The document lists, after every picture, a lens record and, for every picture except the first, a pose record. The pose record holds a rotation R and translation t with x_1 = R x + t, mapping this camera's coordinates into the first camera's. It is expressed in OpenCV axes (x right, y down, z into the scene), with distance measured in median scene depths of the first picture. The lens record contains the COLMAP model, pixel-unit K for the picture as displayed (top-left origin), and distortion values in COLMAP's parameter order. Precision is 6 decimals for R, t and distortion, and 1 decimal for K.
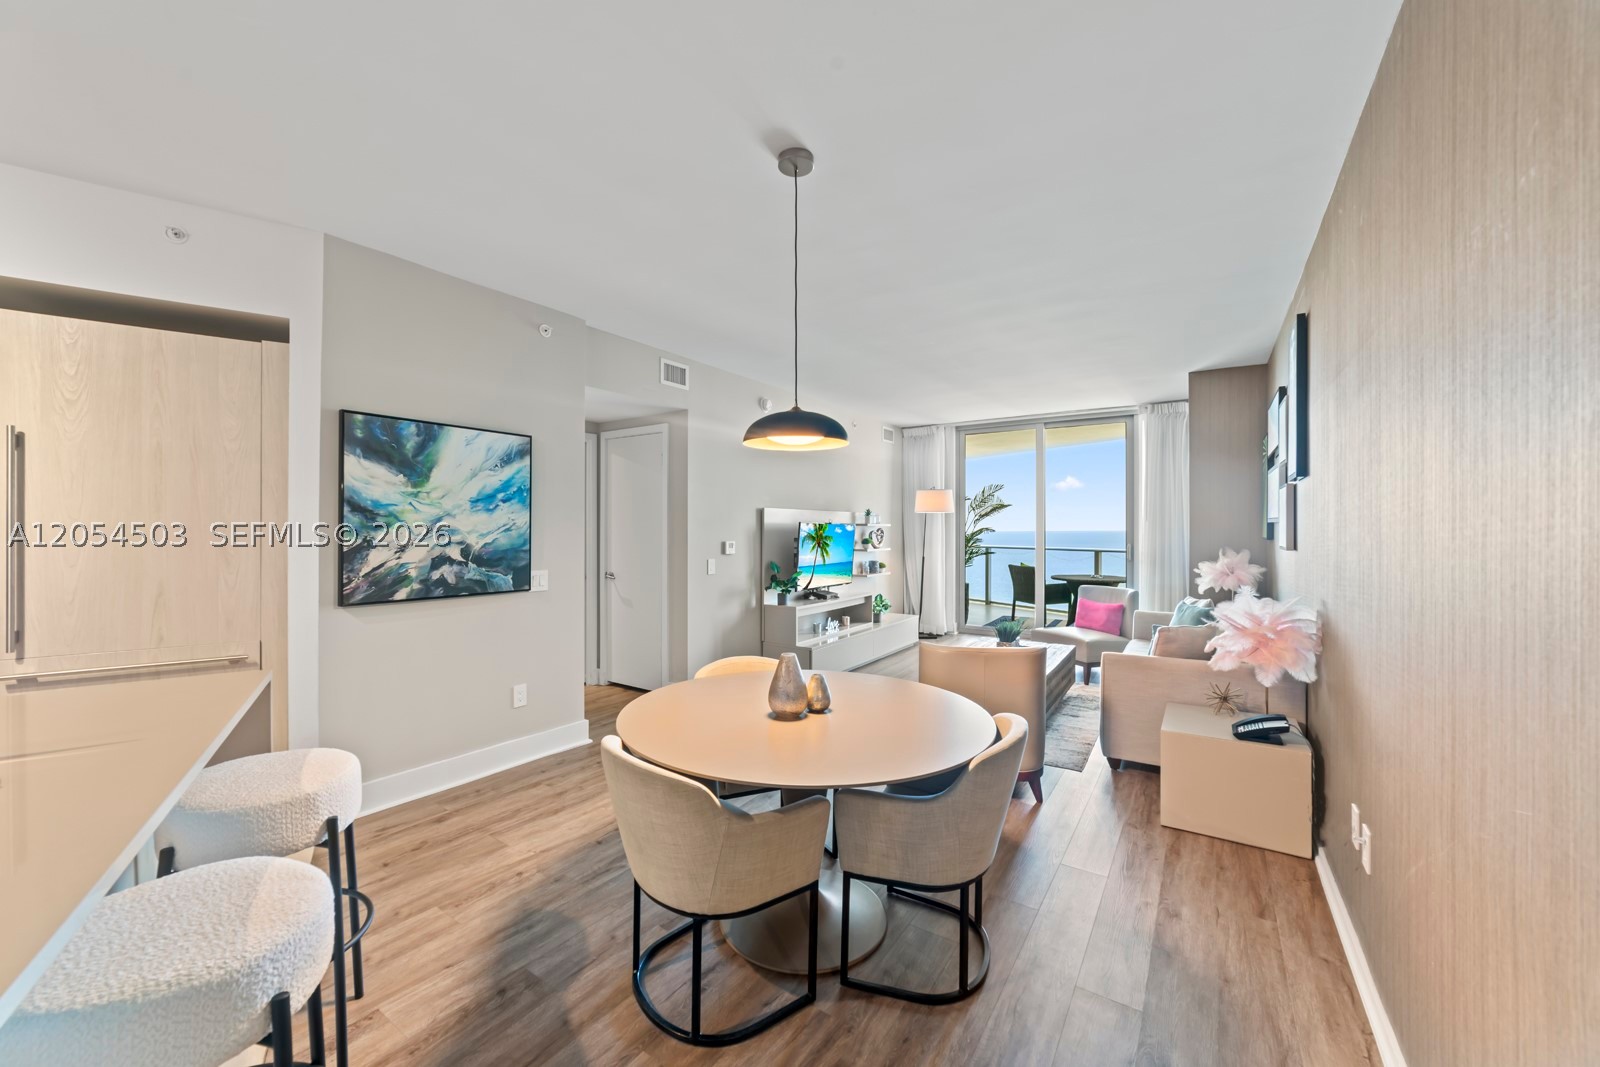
lens RADIAL K [[613.9, 0, 800.2], [0, 613.9, 537.6], [0, 0, 1]] dist [-0.023712, 0.008589]
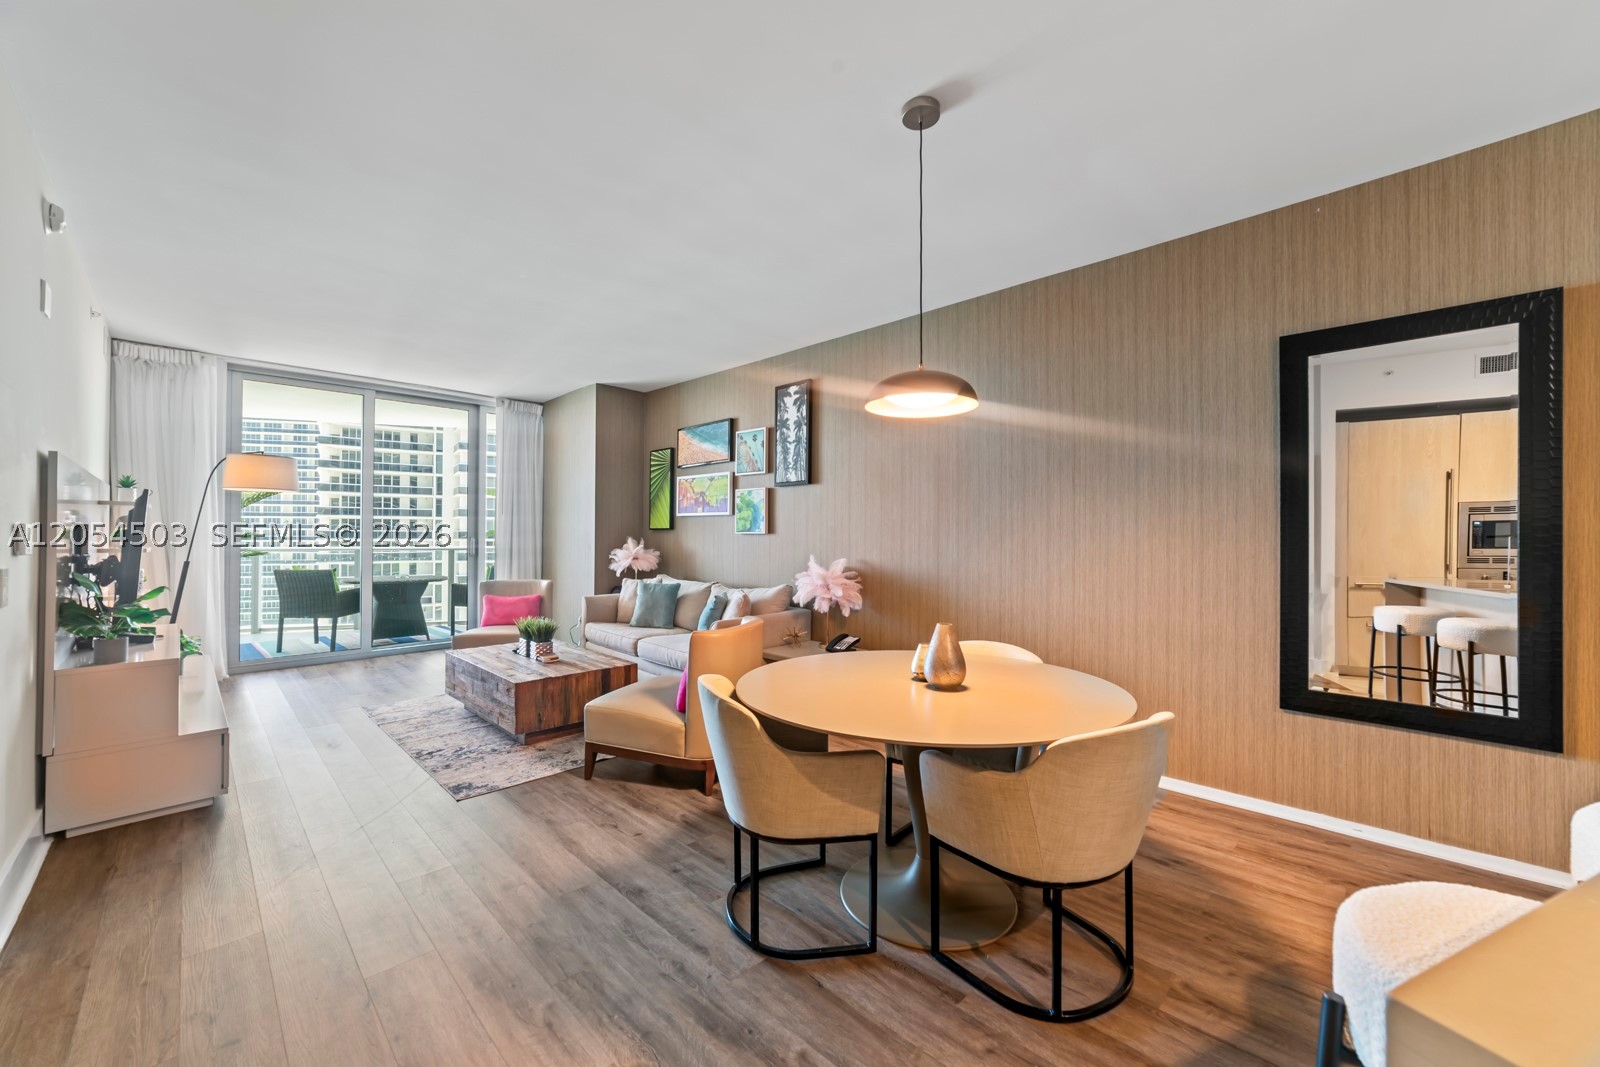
lens RADIAL K [[609.4, 0, 797.4], [0, 609.4, 533.6], [0, 0, 1]] dist [-0.022388, 0.007924]
pose [[0.189689, 0.004627, 0.981833, -0.384901], [0.011838, 0.999905, -0.006999, 0.020384], [-0.981773, 0.012950, 0.189616, 0.397985]]
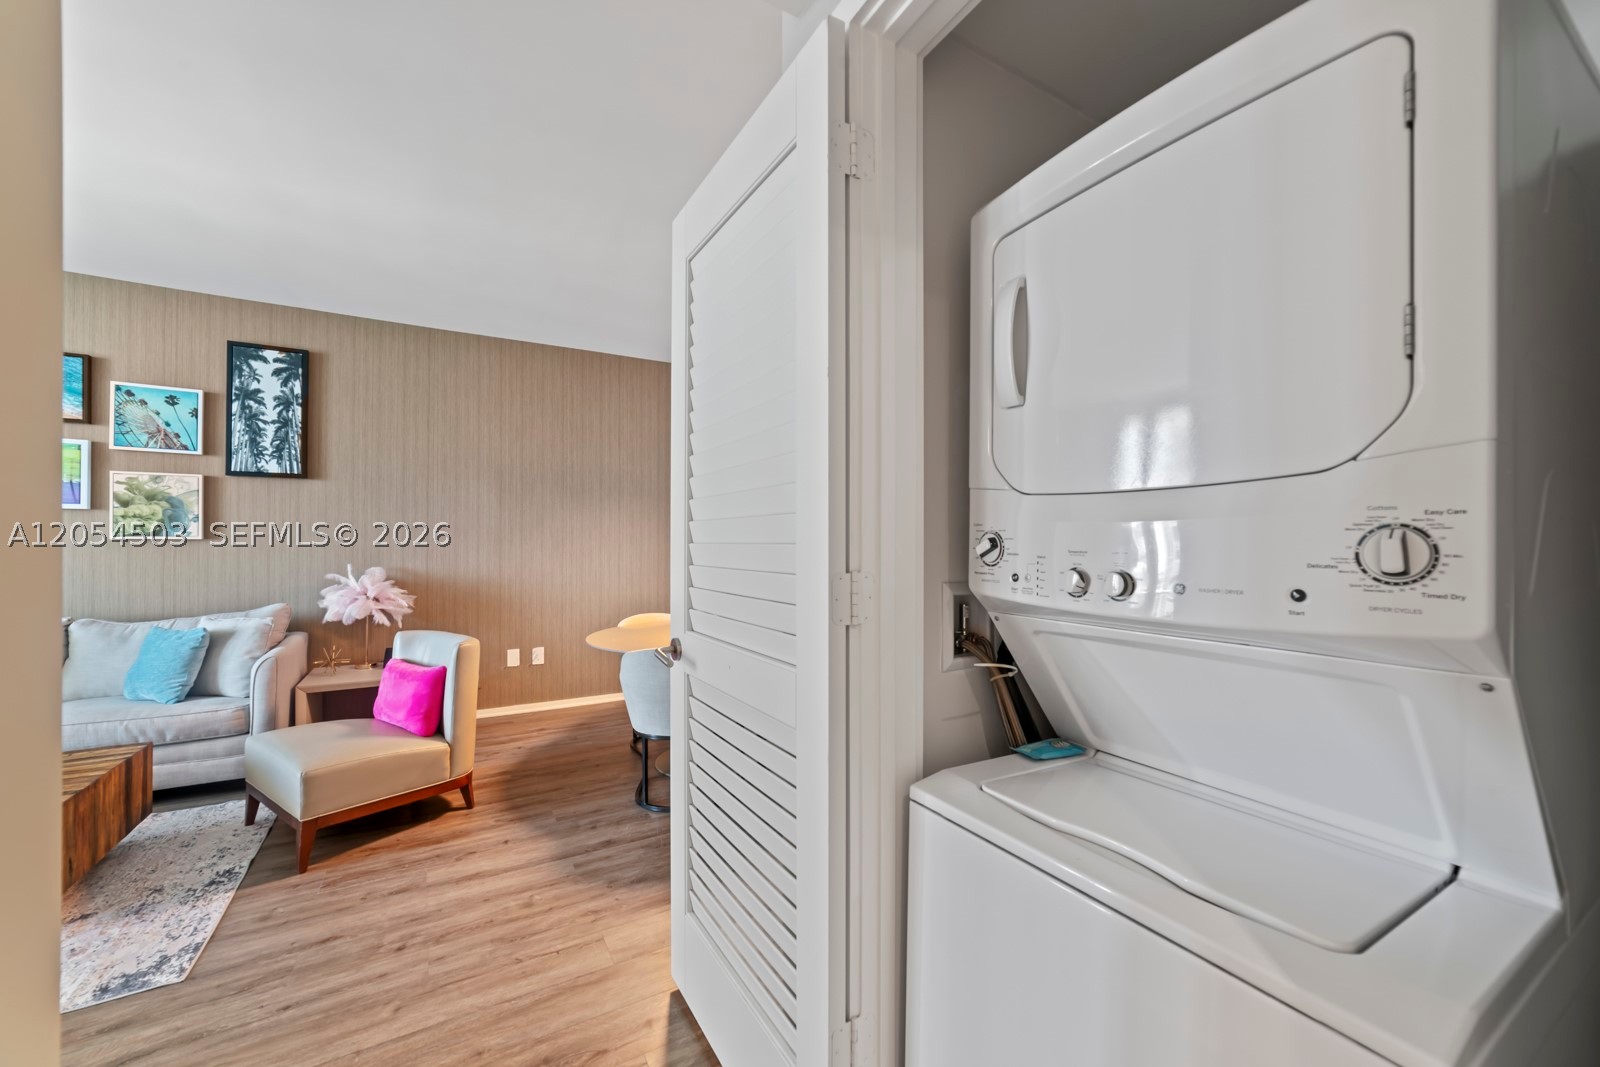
lens RADIAL K [[613.9, 0, 800.2], [0, 613.9, 537.6], [0, 0, 1]] dist [-0.023712, 0.008589]
pose [[-0.899638, 0.001515, 0.436634, -0.359315], [0.005685, 0.999950, 0.008244, 0.010100], [-0.436600, 0.009899, -0.899601, 0.919864]]
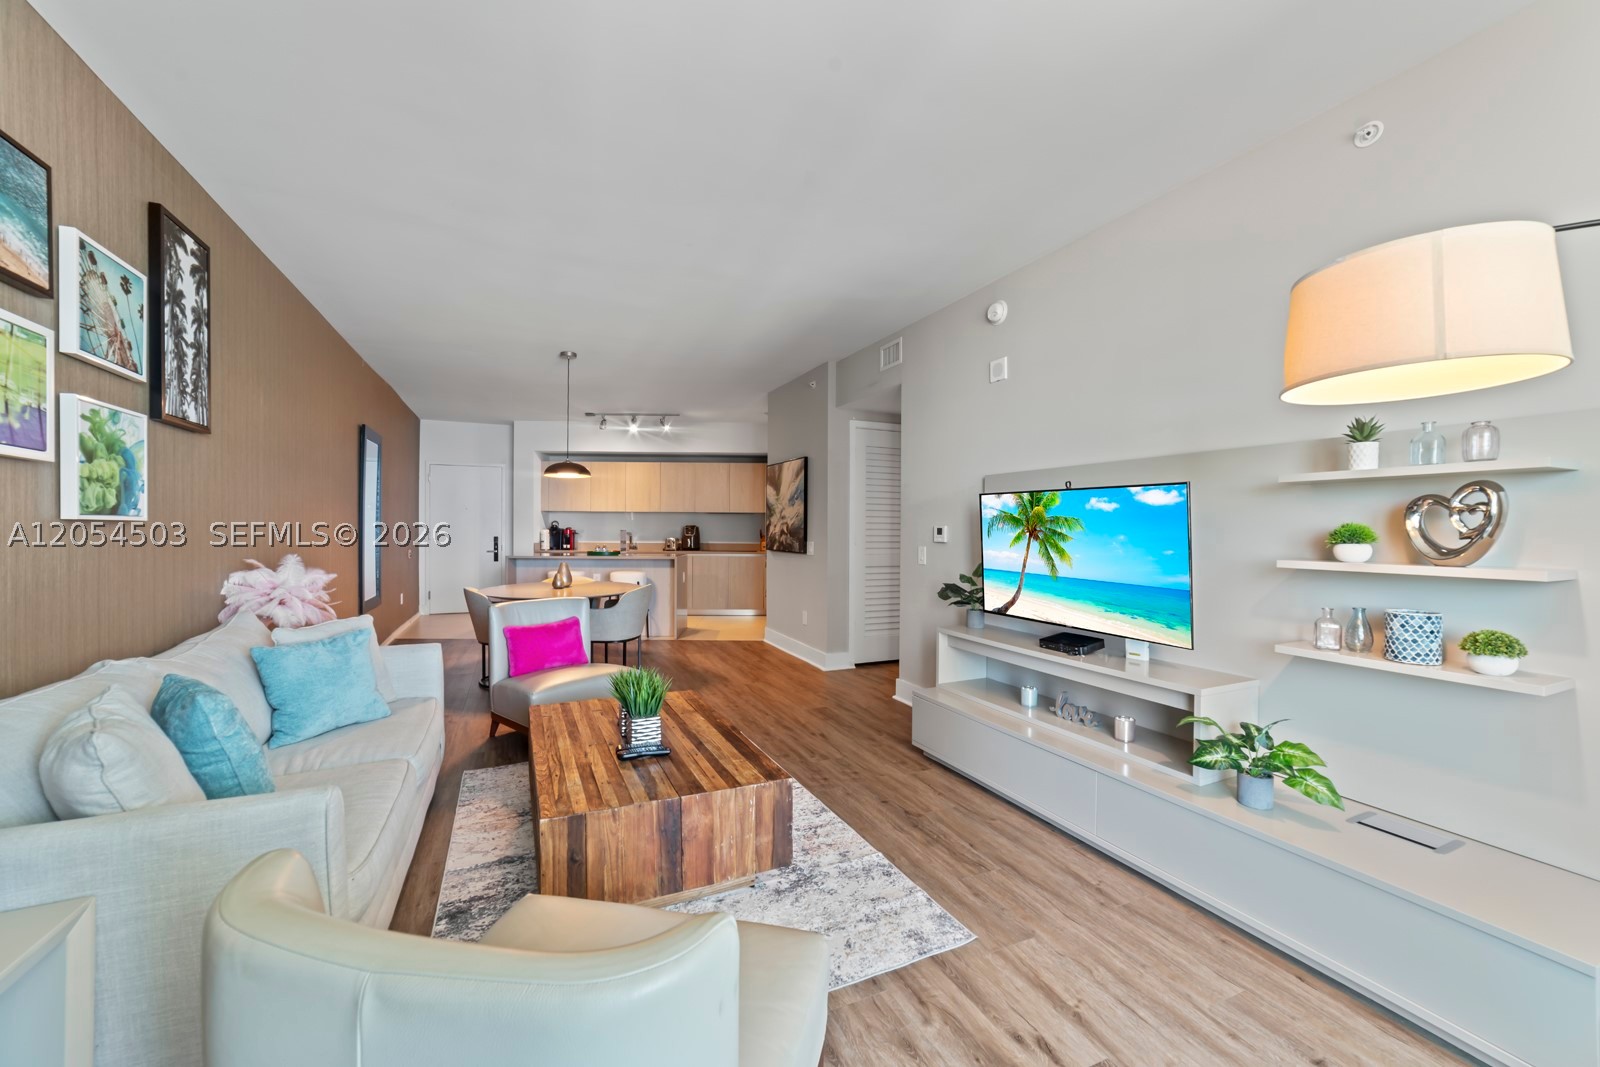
lens RADIAL K [[617.1, 0, 792.6], [0, 617.1, 531.6], [0, 0, 1]] dist [-0.028342, 0.009935]
pose [[-0.533336, -0.001058, -0.845903, 0.608325], [-0.018466, 0.999775, 0.010392, 0.008651], [0.845702, 0.021163, -0.533236, 1.187549]]
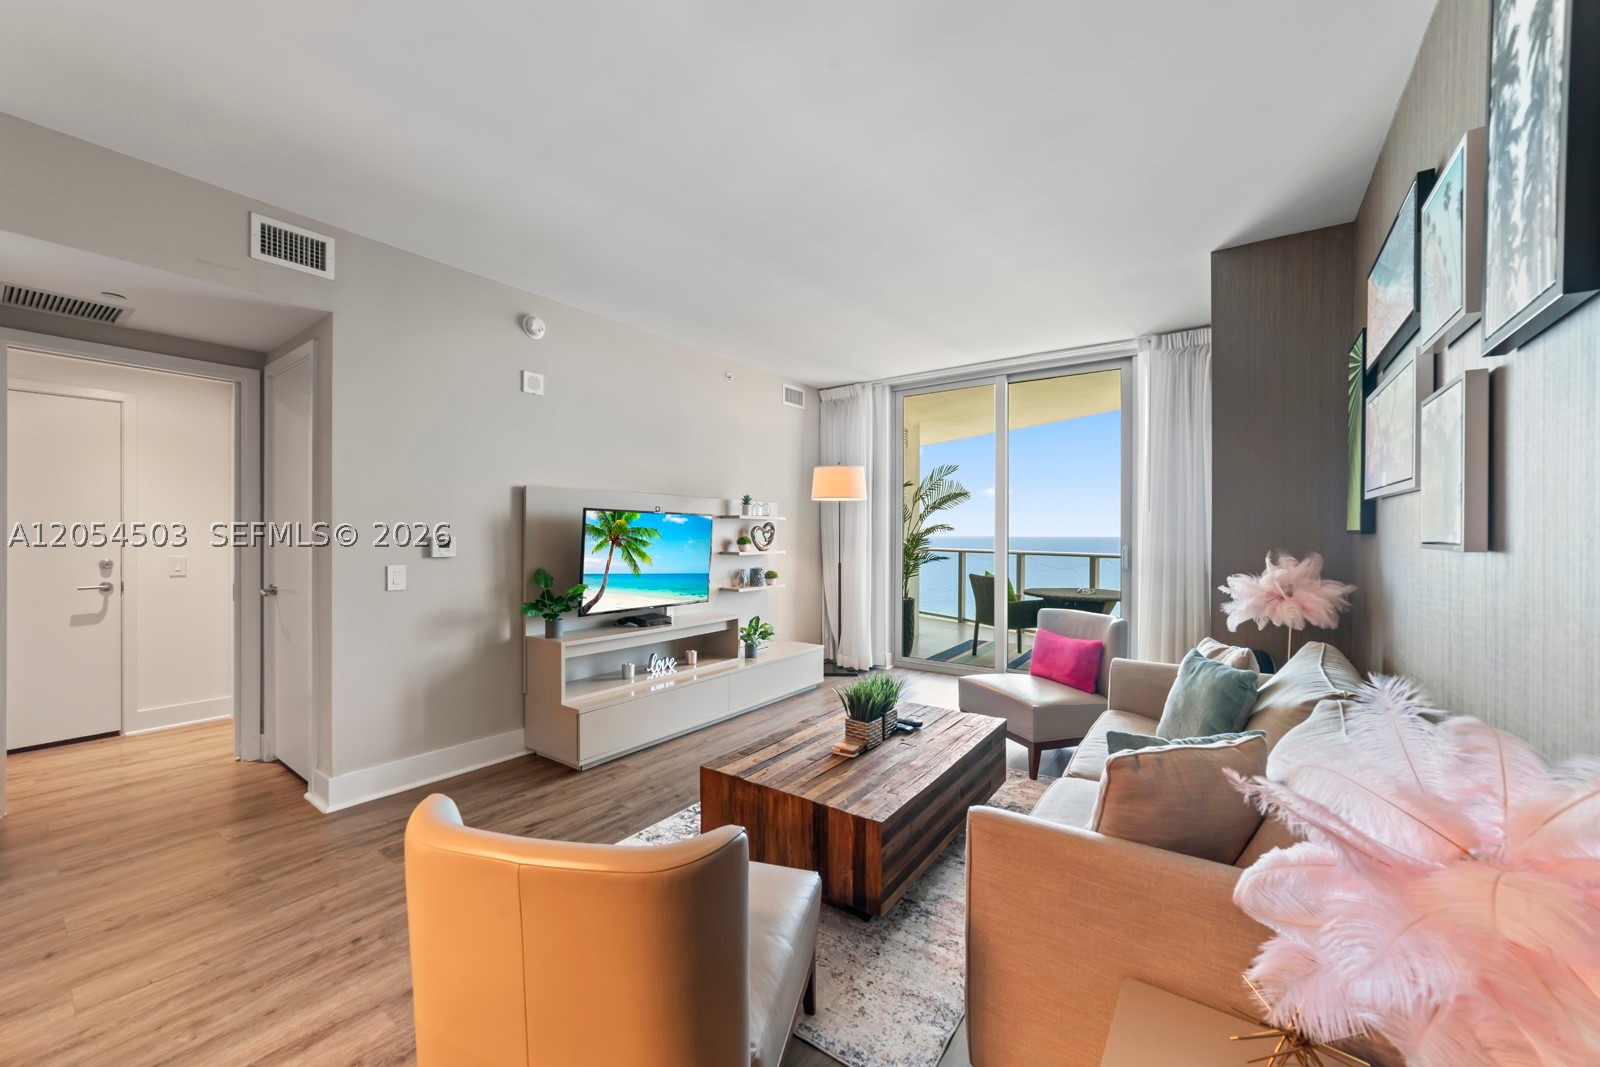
lens RADIAL K [[613.9, 0, 800.2], [0, 613.9, 537.6], [0, 0, 1]] dist [-0.023712, 0.008589]
pose [[0.999154, 0.002865, -0.041035, 0.254965], [-0.003210, 0.999960, -0.008349, 0.010659], [0.041009, 0.008474, 0.999123, 0.379120]]
